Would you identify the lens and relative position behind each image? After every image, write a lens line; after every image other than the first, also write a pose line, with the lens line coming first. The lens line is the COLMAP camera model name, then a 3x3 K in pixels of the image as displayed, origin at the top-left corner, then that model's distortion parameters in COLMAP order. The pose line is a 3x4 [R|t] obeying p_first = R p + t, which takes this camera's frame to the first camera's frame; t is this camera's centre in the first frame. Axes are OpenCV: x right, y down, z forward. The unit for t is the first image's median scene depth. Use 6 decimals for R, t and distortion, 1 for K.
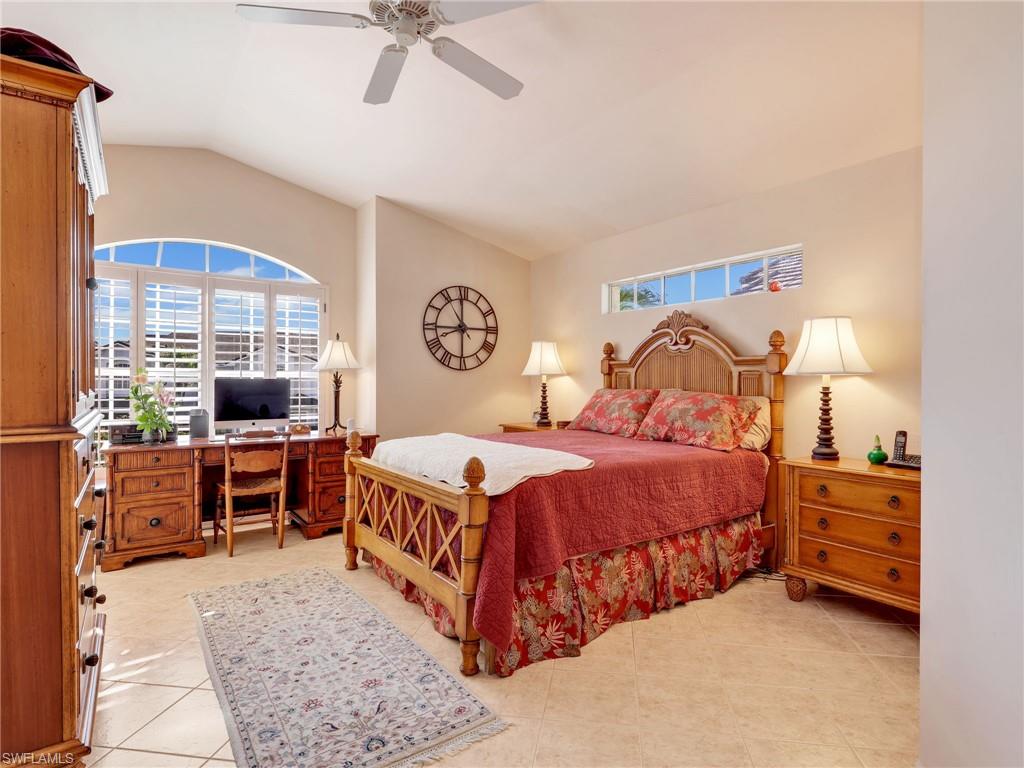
lens RADIAL K [[504.0, 0, 512.9], [0, 504.0, 389.3], [0, 0, 1]] dist [-0.001228, -0.000078]
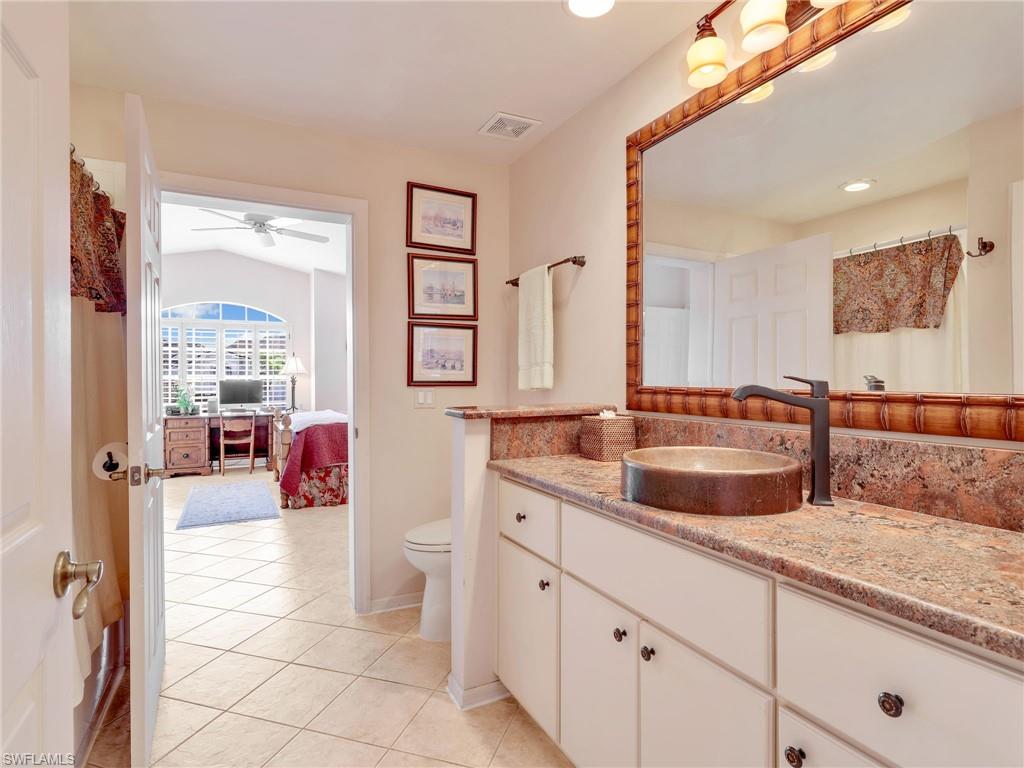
lens RADIAL K [[524.4, 0, 512.0], [0, 524.4, 384.0], [0, 0, 1]] dist [-0.003007, 0.000262]
pose [[0.985267, -0.007496, -0.170859, 0.818641], [0.006877, 0.999967, -0.004215, 0.006824], [0.170885, 0.002978, 0.985286, -0.719988]]
